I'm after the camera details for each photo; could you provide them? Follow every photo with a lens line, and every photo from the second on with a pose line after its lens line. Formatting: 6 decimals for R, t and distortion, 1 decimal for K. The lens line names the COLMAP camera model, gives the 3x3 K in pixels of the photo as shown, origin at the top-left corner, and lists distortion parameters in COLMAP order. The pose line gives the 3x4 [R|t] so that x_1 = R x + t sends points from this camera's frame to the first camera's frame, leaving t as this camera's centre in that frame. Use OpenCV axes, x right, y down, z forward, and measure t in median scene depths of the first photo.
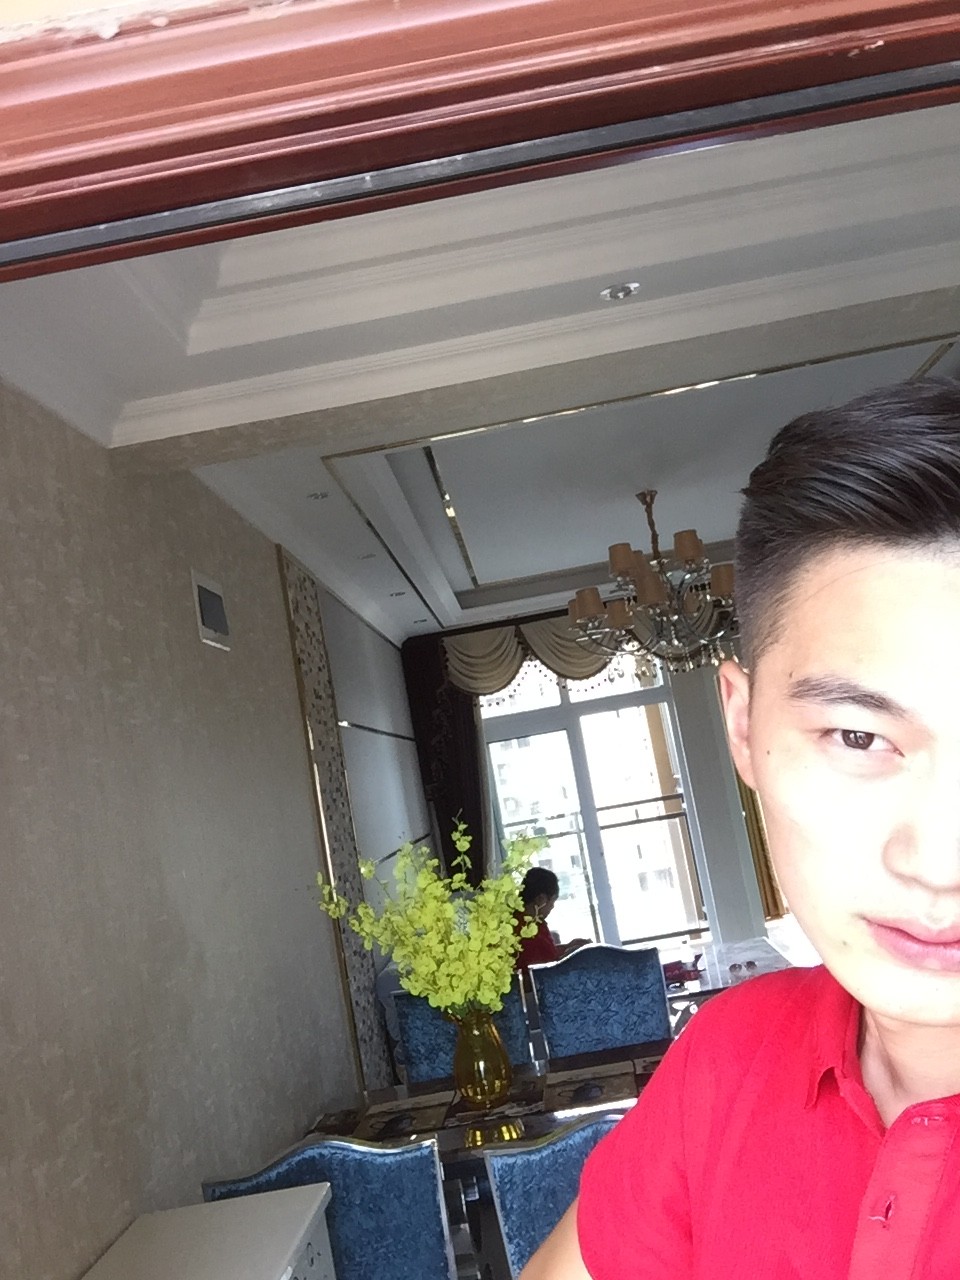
lens RADIAL K [[1132.9, 0, 480.0], [0, 1132.9, 640.0], [0, 0, 1]] dist [0.051768, -0.154633]
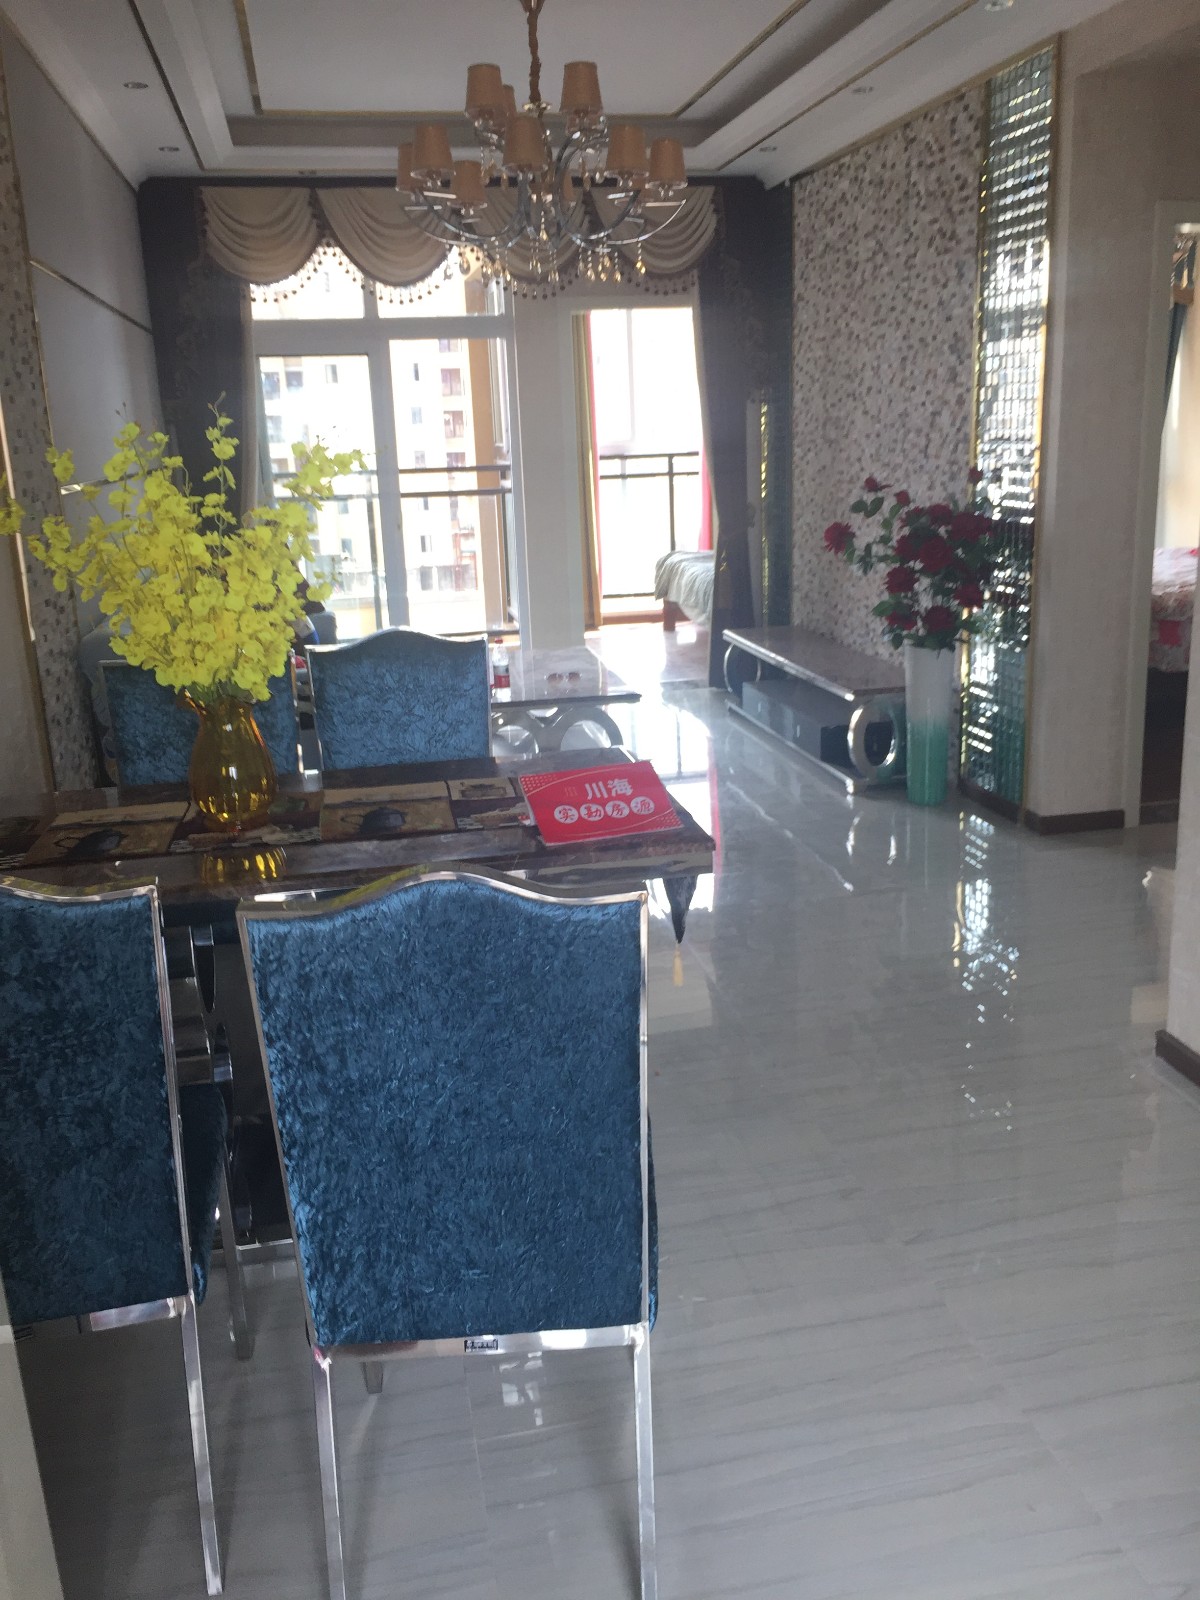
lens RADIAL K [[1319.3, 0, 600.0], [0, 1319.3, 800.0], [0, 0, 1]] dist [0.063158, -0.085352]
pose [[0.957200, 0.069987, 0.280839, -0.009368], [-0.168526, 0.923642, 0.344217, 0.073046], [-0.235304, -0.376813, 0.895904, 0.215892]]
